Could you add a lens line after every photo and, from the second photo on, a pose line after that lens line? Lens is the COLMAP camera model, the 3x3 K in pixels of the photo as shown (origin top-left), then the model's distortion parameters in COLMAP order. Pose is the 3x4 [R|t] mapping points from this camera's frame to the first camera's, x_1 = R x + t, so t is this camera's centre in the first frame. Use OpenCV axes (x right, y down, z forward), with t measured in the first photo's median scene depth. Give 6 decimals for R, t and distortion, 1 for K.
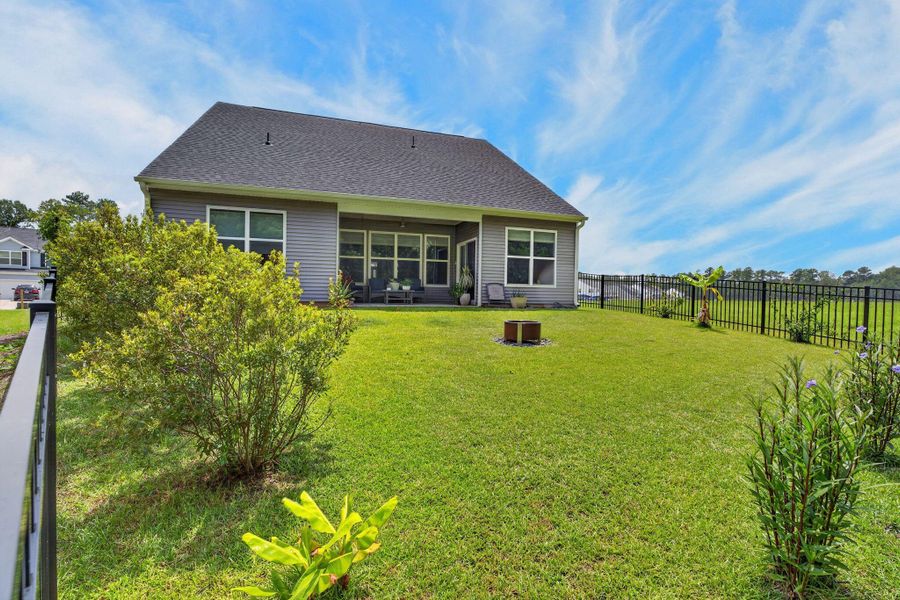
lens RADIAL K [[410.8, 0, 442.8], [0, 410.8, 300.6], [0, 0, 1]] dist [-0.001697, 0.002521]
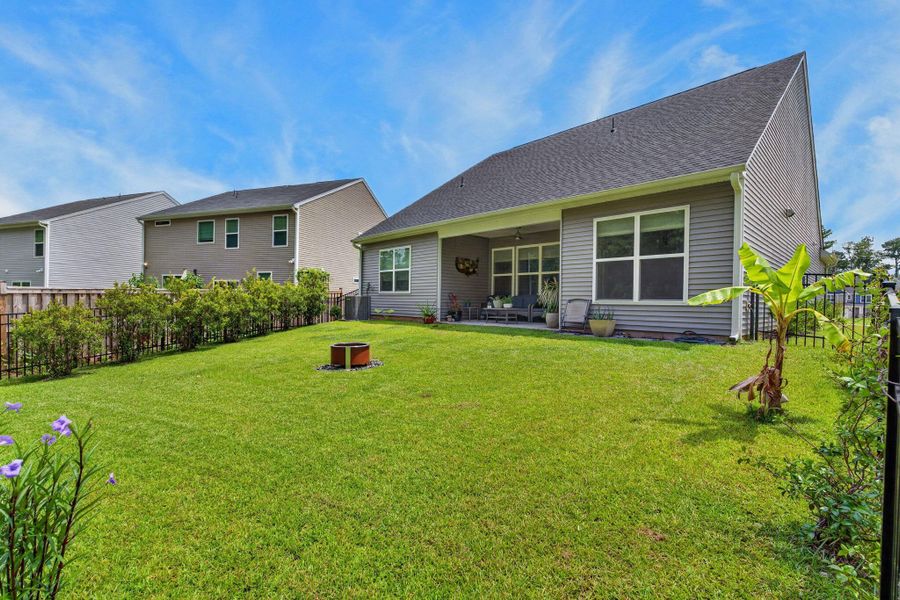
lens RADIAL K [[410.8, 0, 435.2], [0, 410.8, 306.1], [0, 0, 1]] dist [-0.001697, 0.002521]
pose [[0.411665, 0.000436, -0.911335, 0.679529], [-0.024616, 0.999640, -0.010642, -0.016161], [0.911003, 0.026814, 0.411528, 0.468882]]
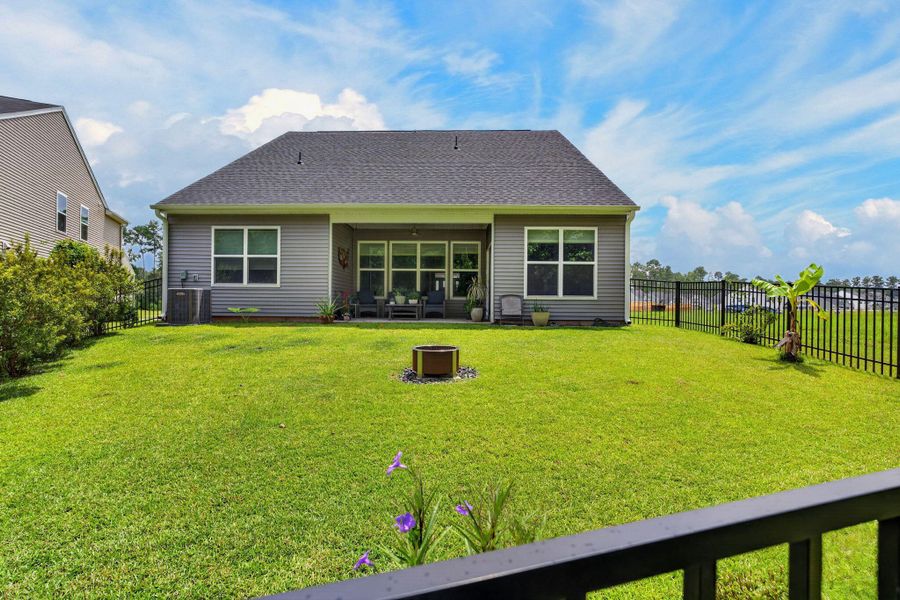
lens RADIAL K [[410.8, 0, 440.9], [0, 410.8, 300.0], [0, 0, 1]] dist [-0.001697, 0.002521]
pose [[0.937883, -0.008841, -0.346839, 0.279983], [-0.000954, 0.999606, -0.028061, -0.009146], [0.346951, 0.026649, 0.937505, 0.172109]]
